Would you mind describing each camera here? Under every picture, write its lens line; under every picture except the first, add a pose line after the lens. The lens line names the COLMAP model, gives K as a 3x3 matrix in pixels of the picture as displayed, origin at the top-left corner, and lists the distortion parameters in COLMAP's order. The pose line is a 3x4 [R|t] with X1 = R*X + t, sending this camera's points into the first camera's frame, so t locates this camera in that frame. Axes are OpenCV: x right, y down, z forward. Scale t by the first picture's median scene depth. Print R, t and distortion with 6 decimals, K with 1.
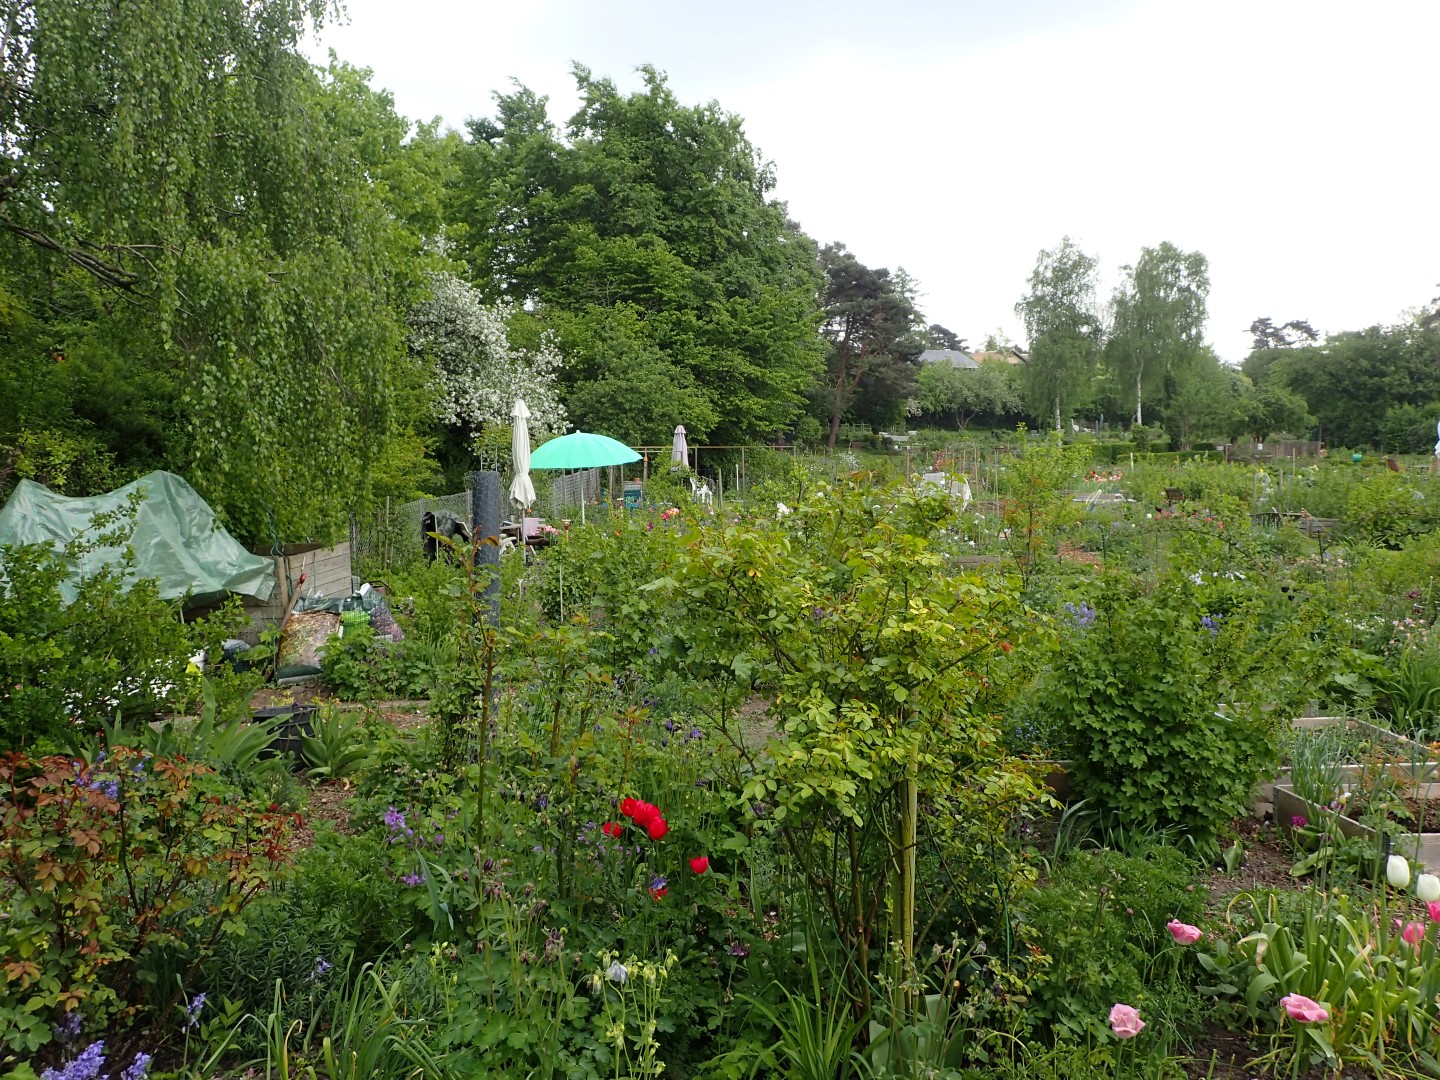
lens RADIAL K [[1090.9, 0, 729.2], [0, 1090.9, 531.5], [0, 0, 1]] dist [0.013268, 0.000244]
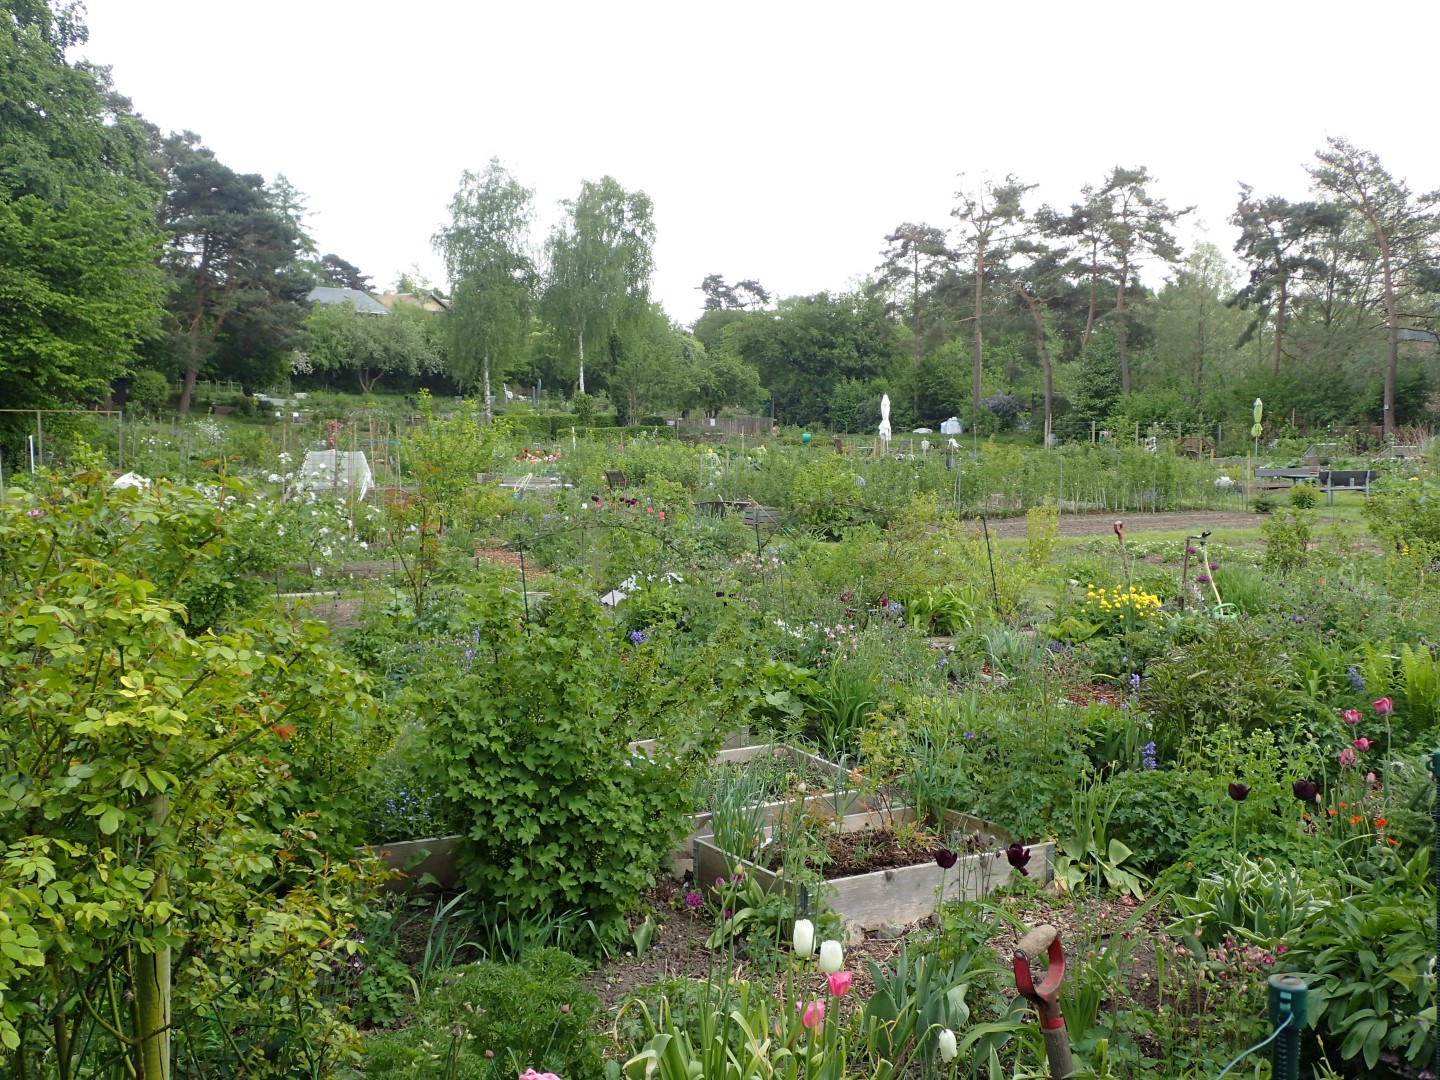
lens RADIAL K [[1393.1, 0, 733.2], [0, 1393.1, 525.1], [0, 0, 1]] dist [0.010635, 0.000000]
pose [[0.894010, -0.014833, 0.447802, 0.006273], [0.014366, 0.999887, 0.004439, -0.001428], [-0.447817, 0.002465, 0.894122, 0.004225]]
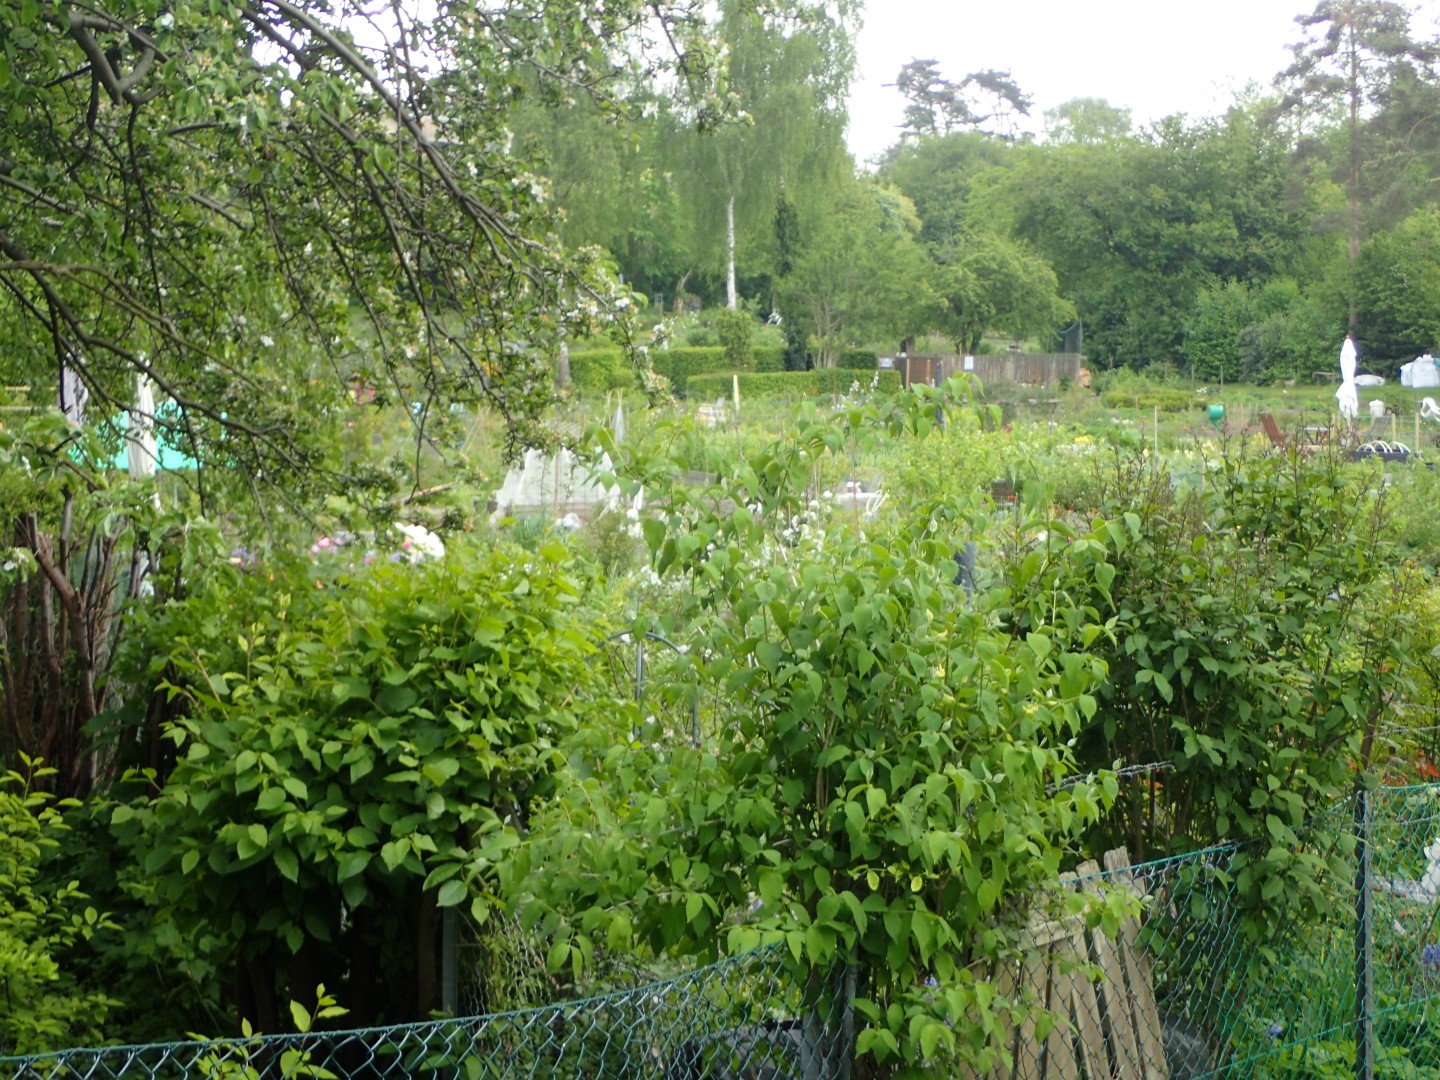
lens RADIAL K [[2767.4, 0, 718.9], [0, 2767.4, 542.1], [0, 0, 1]] dist [-0.060767, 0.000000]
pose [[0.927988, -0.007852, 0.372526, -0.155646], [0.008331, 0.999965, 0.000325, -0.006010], [-0.372516, 0.002802, 0.928022, -0.160887]]
